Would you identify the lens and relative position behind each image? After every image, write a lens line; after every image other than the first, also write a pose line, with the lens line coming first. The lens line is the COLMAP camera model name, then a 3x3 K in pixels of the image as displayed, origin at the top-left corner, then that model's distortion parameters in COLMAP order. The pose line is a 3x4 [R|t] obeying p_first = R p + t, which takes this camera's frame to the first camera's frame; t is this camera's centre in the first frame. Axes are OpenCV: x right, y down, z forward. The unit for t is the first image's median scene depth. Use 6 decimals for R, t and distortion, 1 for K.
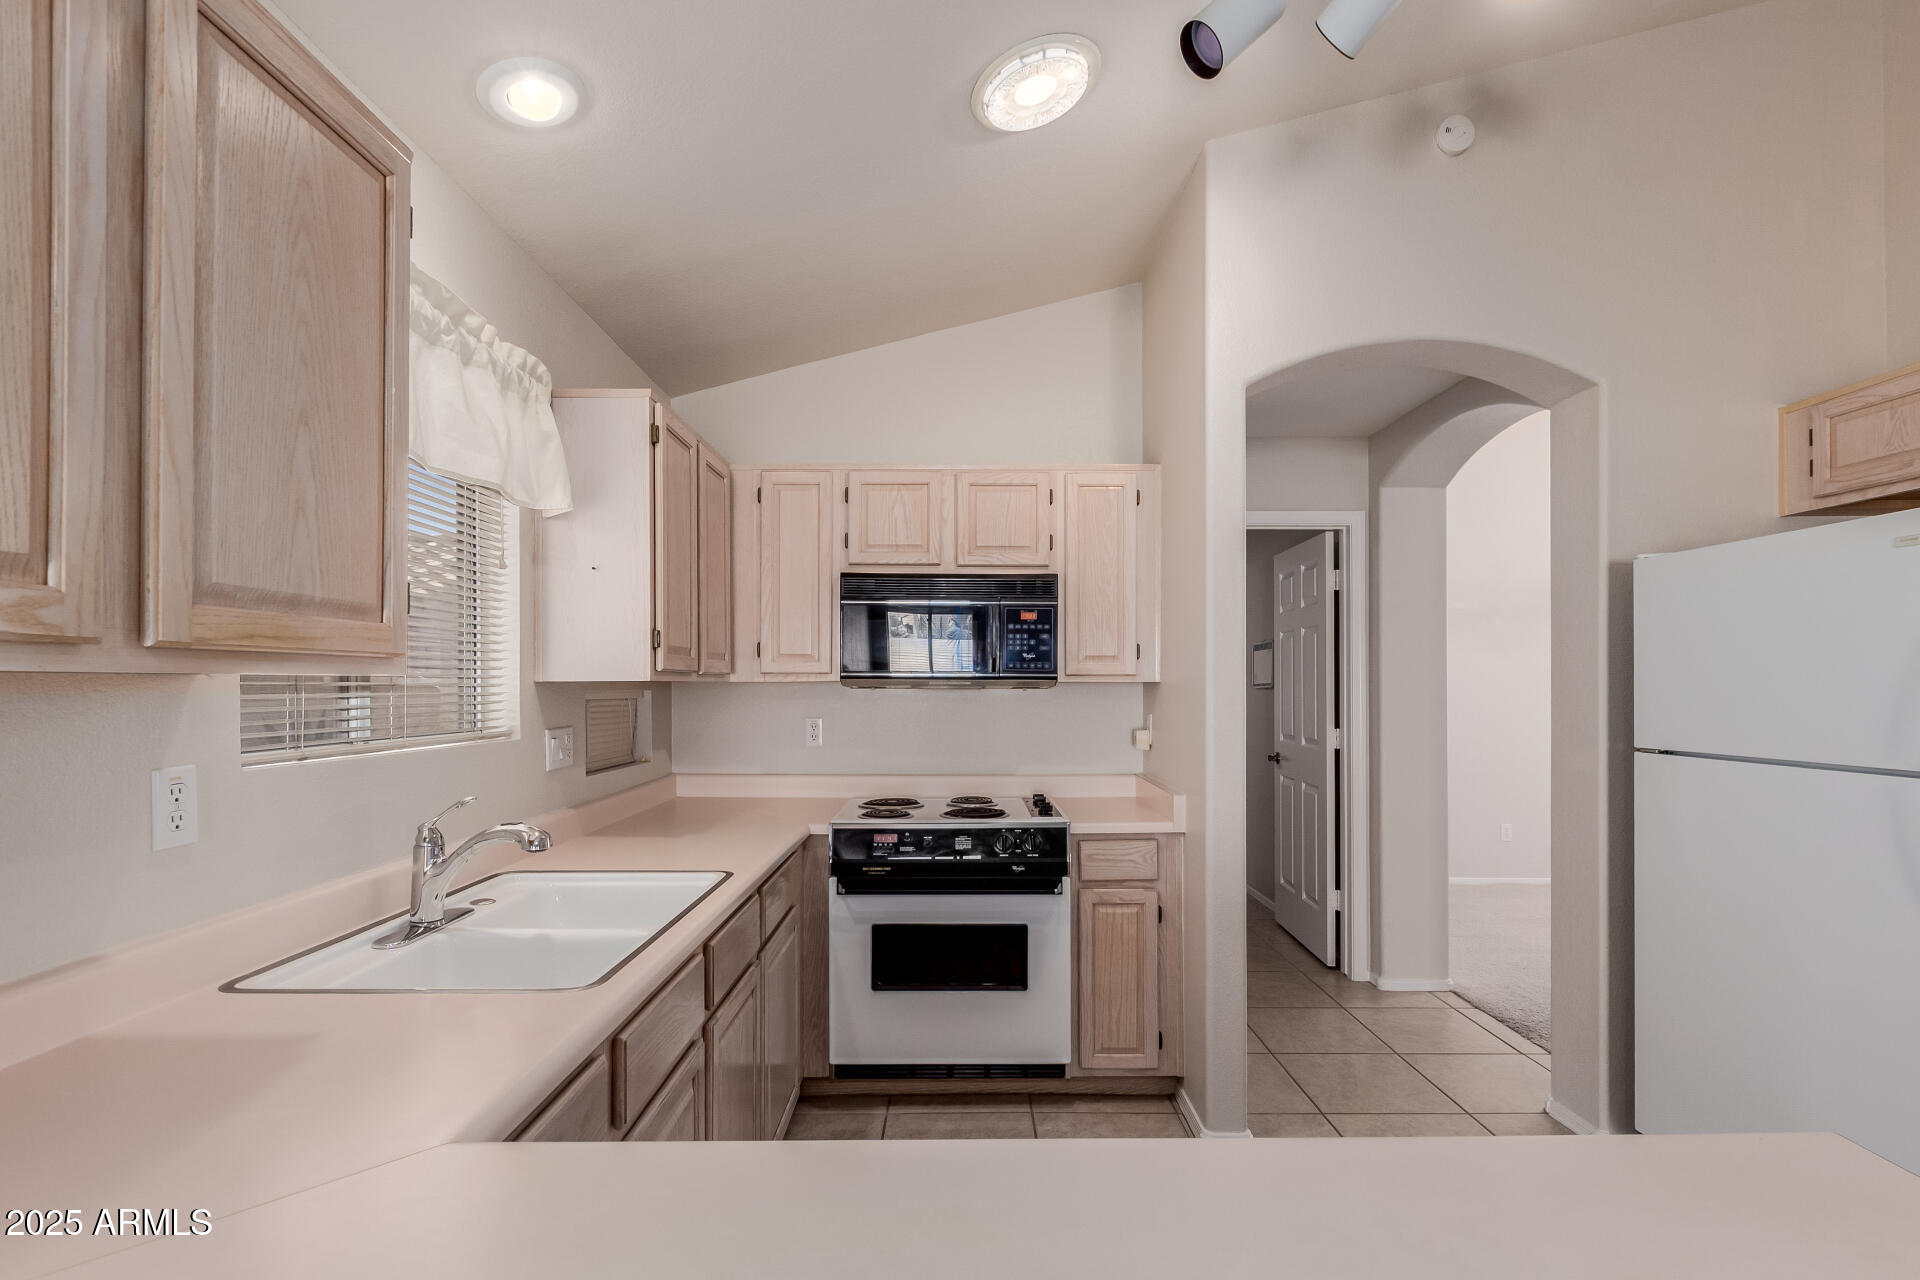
lens RADIAL K [[890.3, 0, 984.4], [0, 890.3, 681.9], [0, 0, 1]] dist [0.000318, -0.000057]
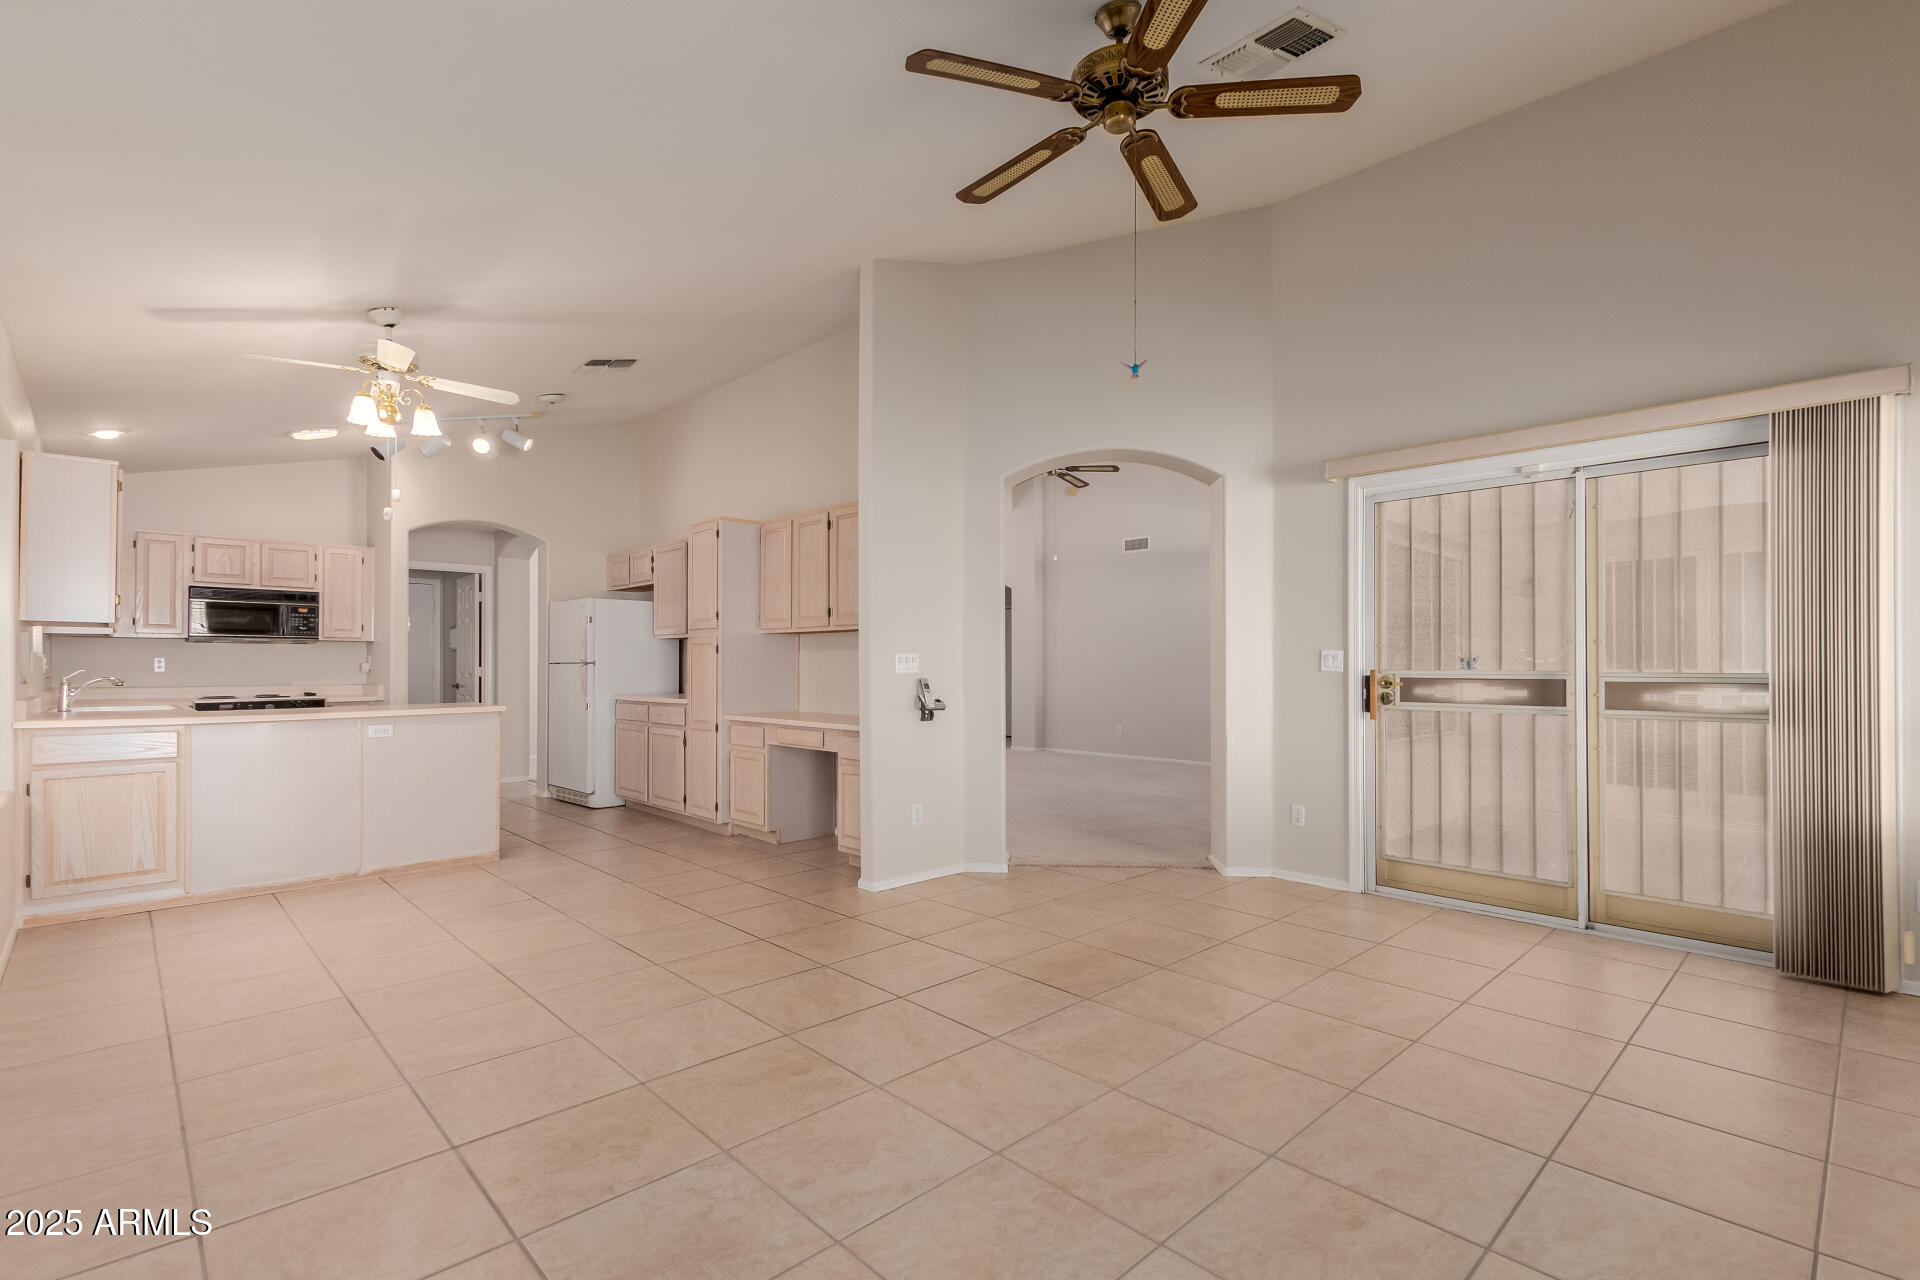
lens RADIAL K [[874.8, 0, 959.2], [0, 874.8, 657.5], [0, 0, 1]] dist [0.003677, -0.000513]
pose [[0.739992, 0.005496, 0.672593, -0.209326], [-0.001209, 0.999976, -0.006841, 0.056868], [-0.672614, 0.004249, 0.739981, -1.722697]]
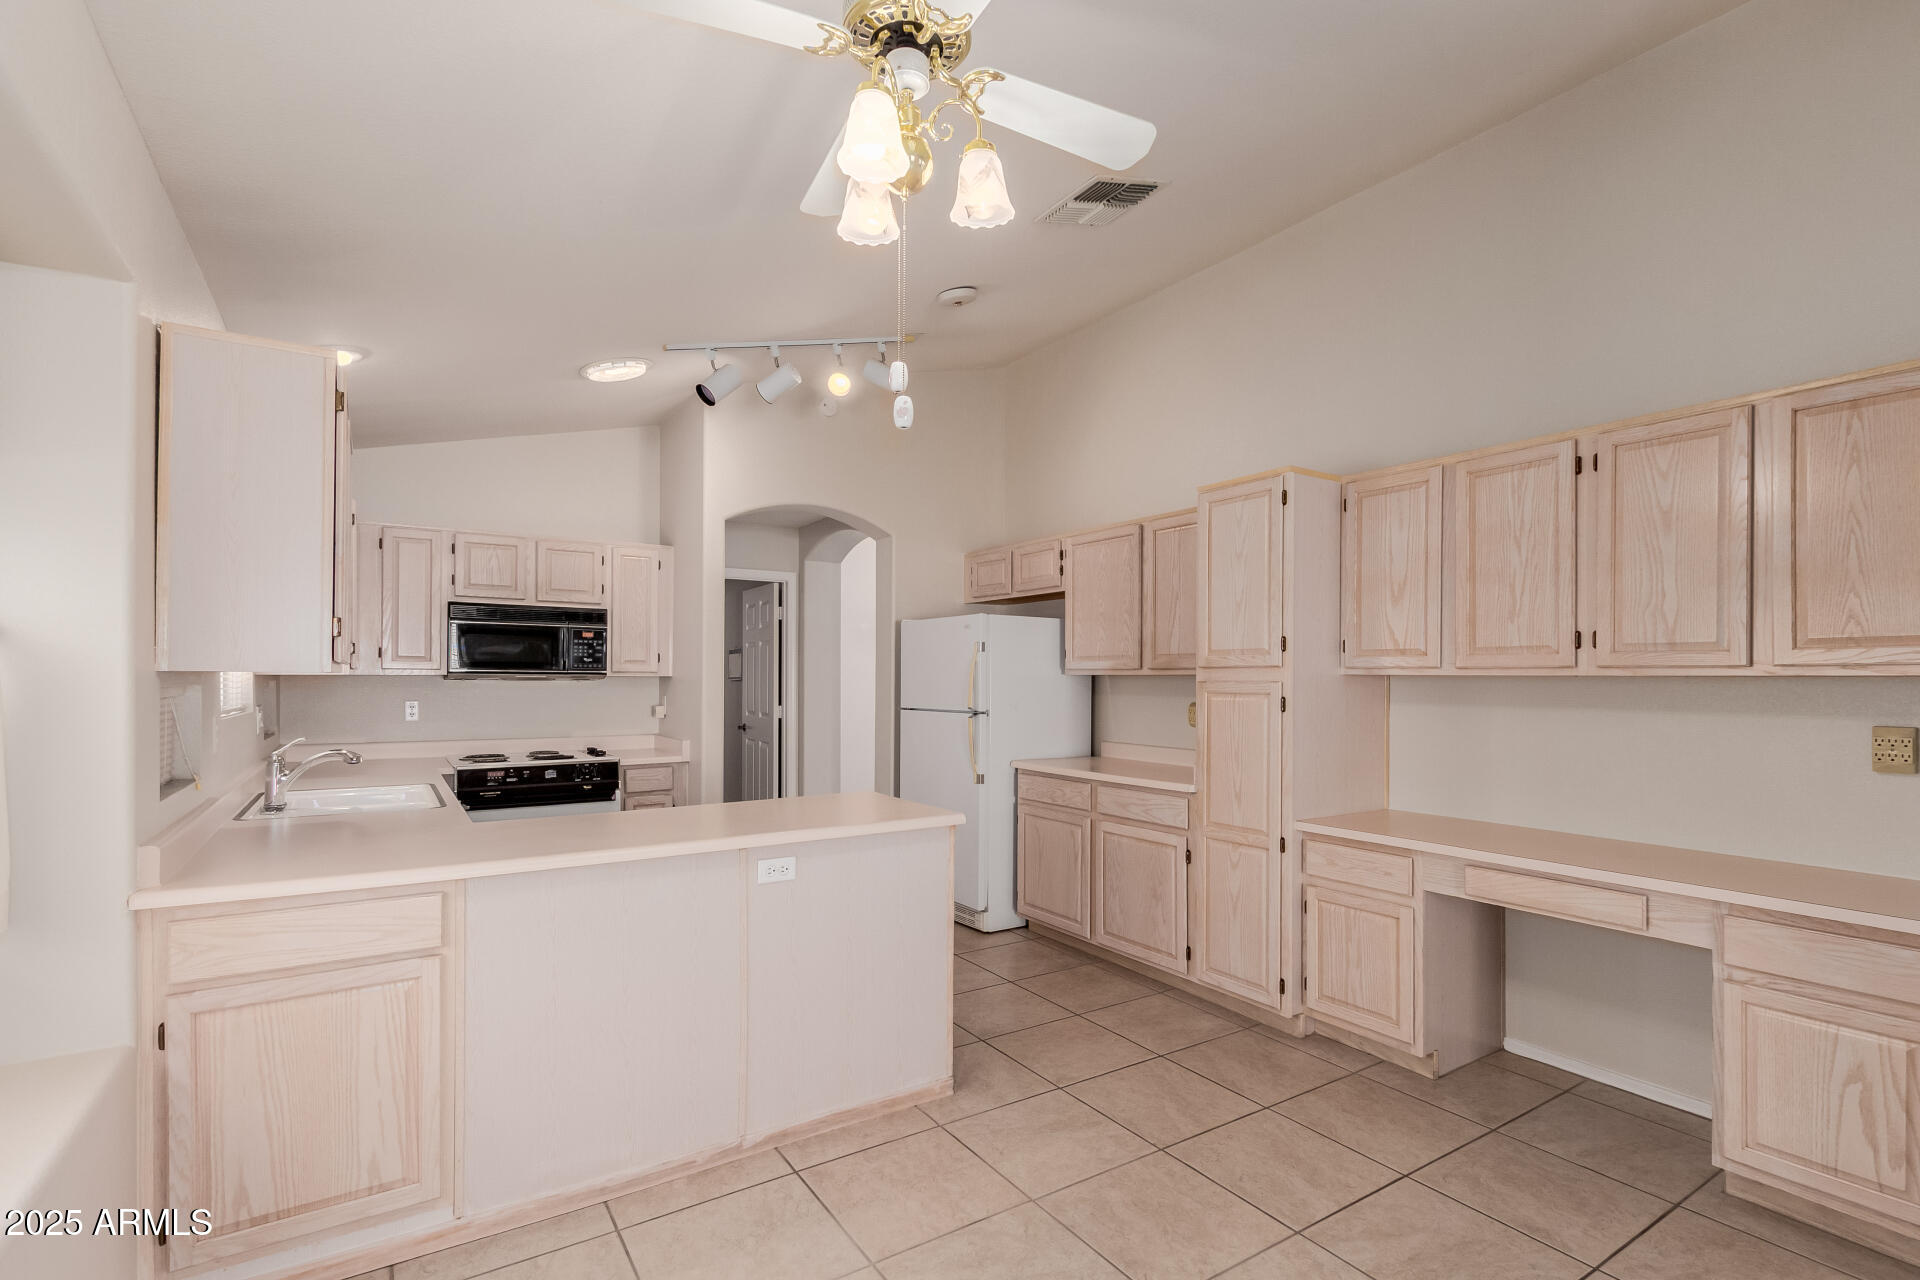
lens RADIAL K [[879.7, 0, 977.5], [0, 879.7, 676.0], [0, 0, 1]] dist [0.004349, 0.000080]
pose [[0.843360, 0.004878, 0.537327, -0.208412], [-0.005550, 0.999985, -0.000368, -0.003118], [-0.537320, -0.002672, 0.843374, -0.706282]]
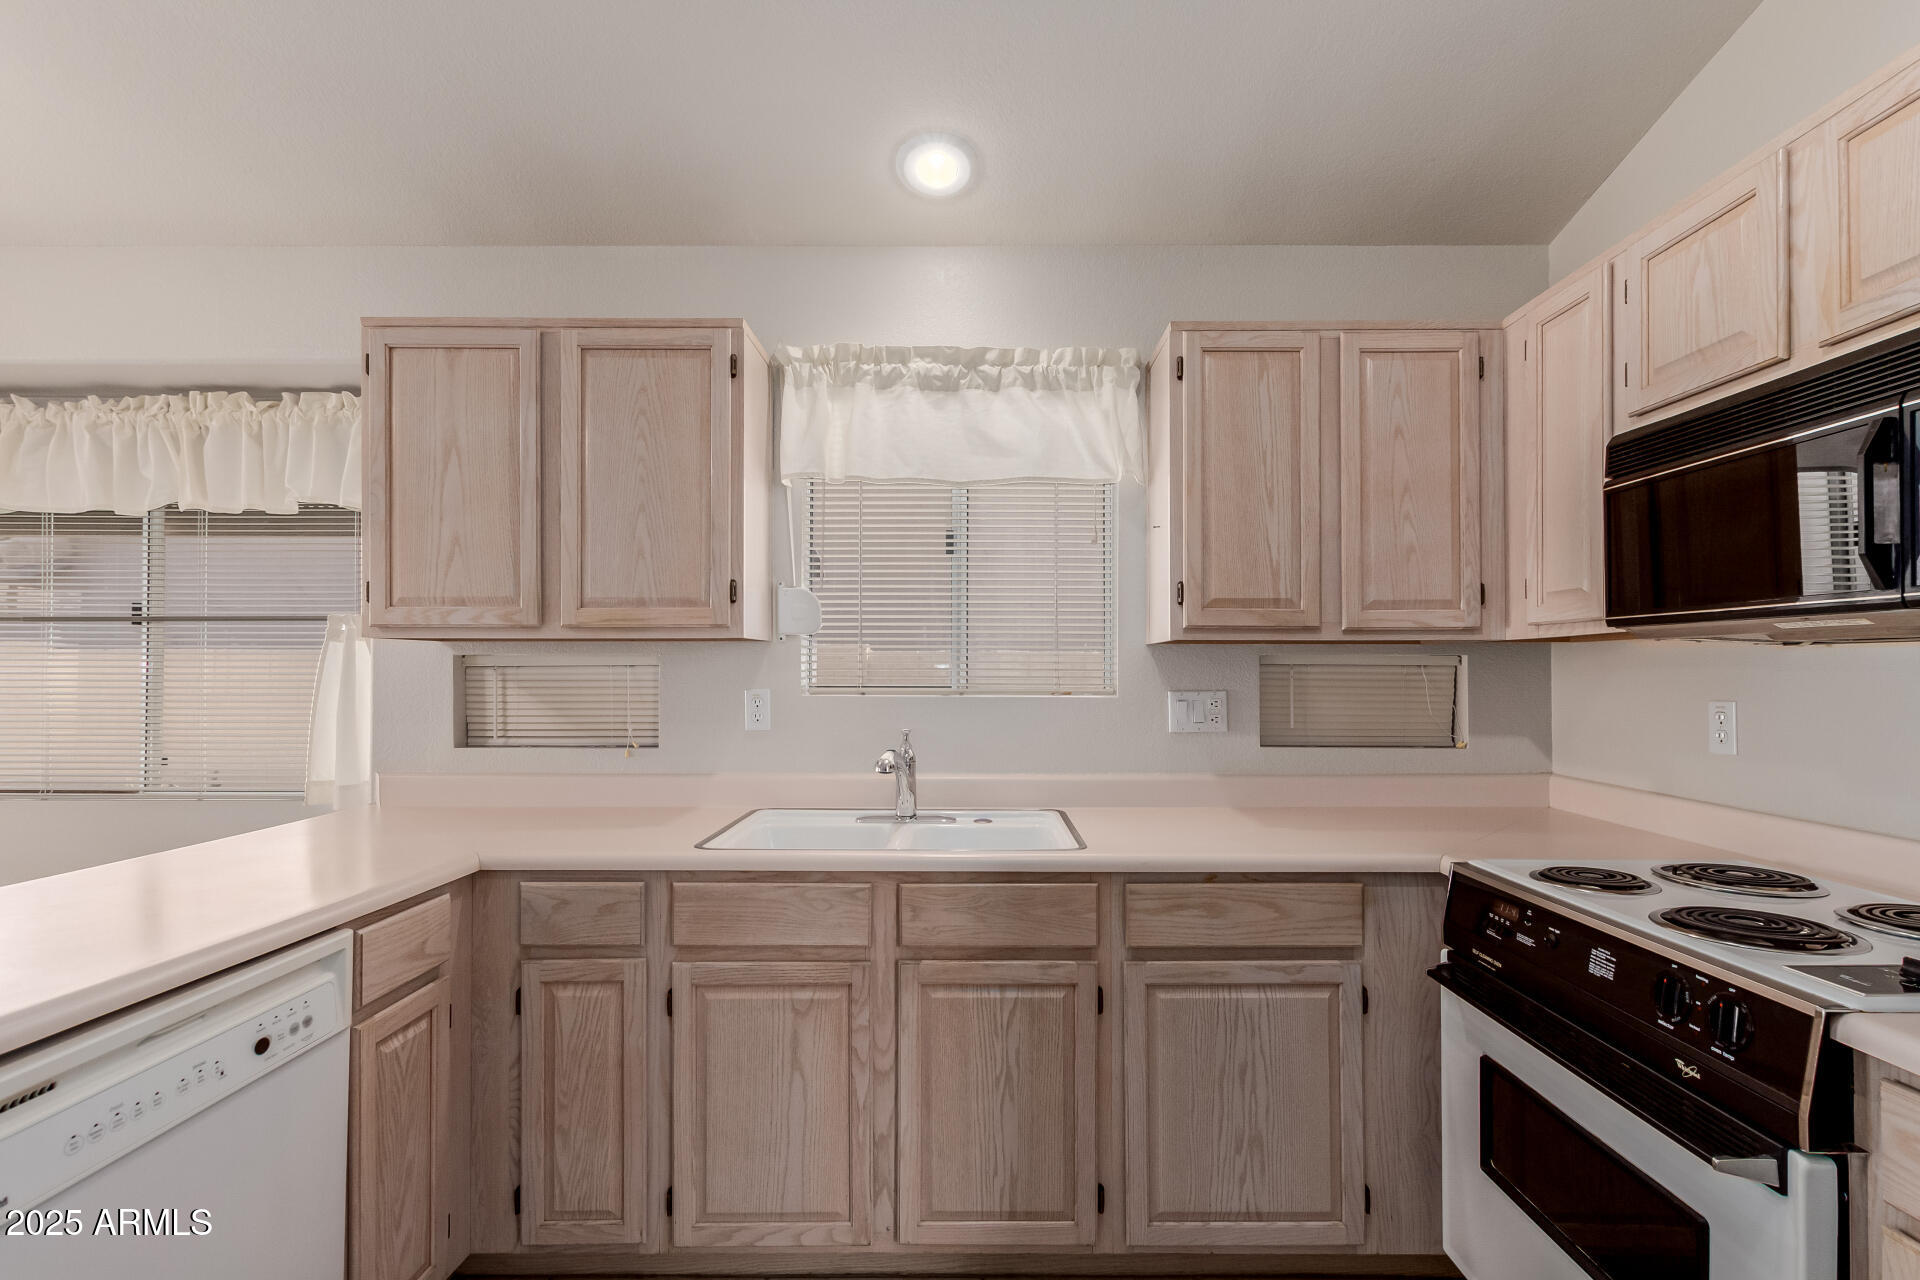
lens RADIAL K [[894.0, 0, 964.5], [0, 894.0, 664.5], [0, 0, 1]] dist [0.000001, -0.000045]
pose [[-0.031310, -0.007208, -0.999484, 0.409988], [0.001607, 0.999972, -0.007262, 0.022817], [0.999508, -0.001834, -0.031297, 0.605938]]
